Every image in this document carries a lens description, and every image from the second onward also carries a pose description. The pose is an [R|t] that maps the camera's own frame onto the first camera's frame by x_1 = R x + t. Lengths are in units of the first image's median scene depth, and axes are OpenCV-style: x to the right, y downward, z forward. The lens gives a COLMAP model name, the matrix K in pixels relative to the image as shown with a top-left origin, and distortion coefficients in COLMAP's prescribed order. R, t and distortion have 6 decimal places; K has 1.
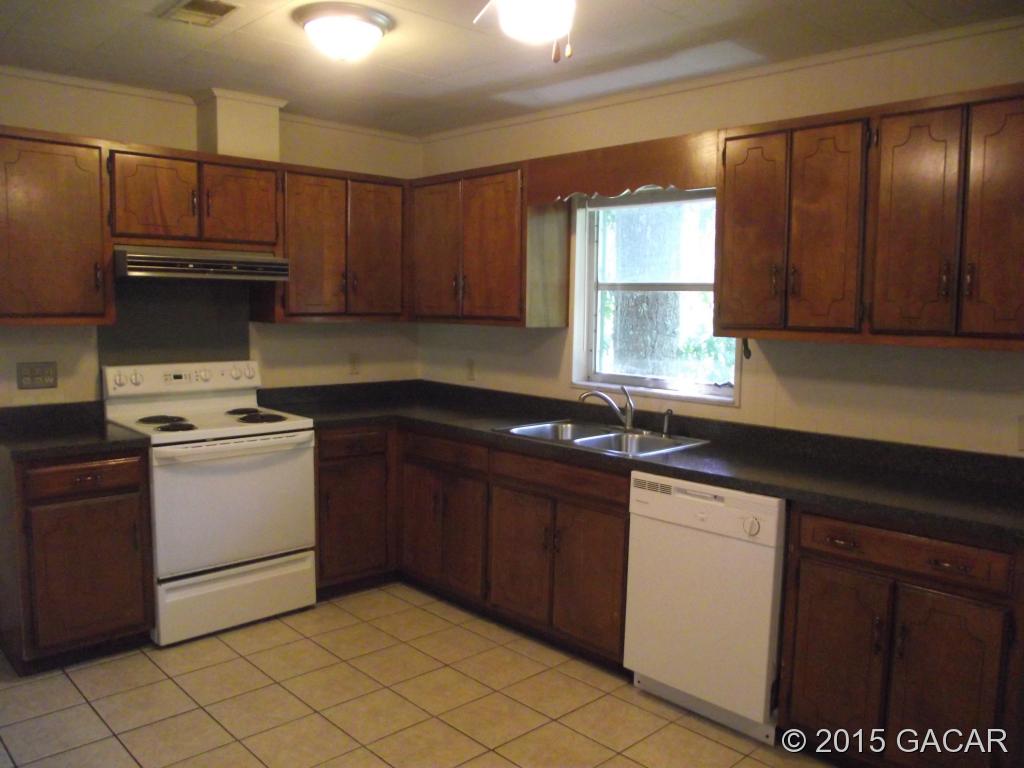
lens RADIAL K [[815.1, 0, 512.0], [0, 815.1, 384.0], [0, 0, 1]] dist [0.000159, -0.000078]
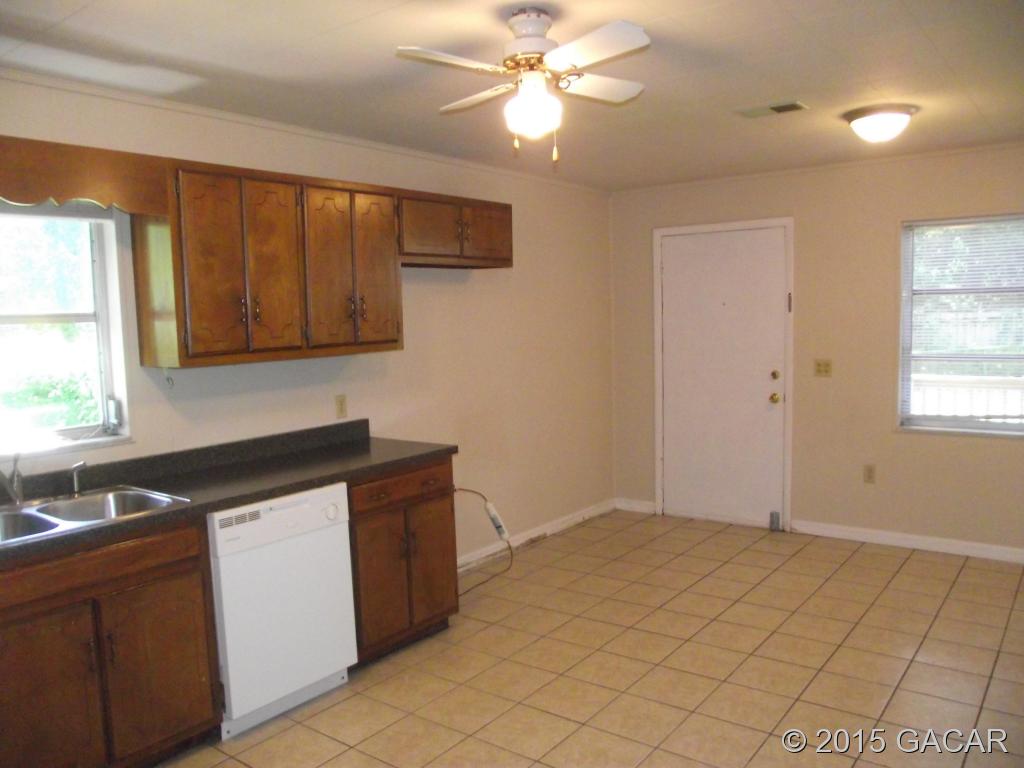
lens RADIAL K [[841.0, 0, 512.8], [0, 841.0, 406.3], [0, 0, 1]] dist [-0.047016, -0.002340]
pose [[-0.160024, -0.117933, 0.980043, -0.909810], [0.126621, 0.982183, 0.138865, -0.113033], [-0.978958, 0.146315, -0.142240, 0.860275]]
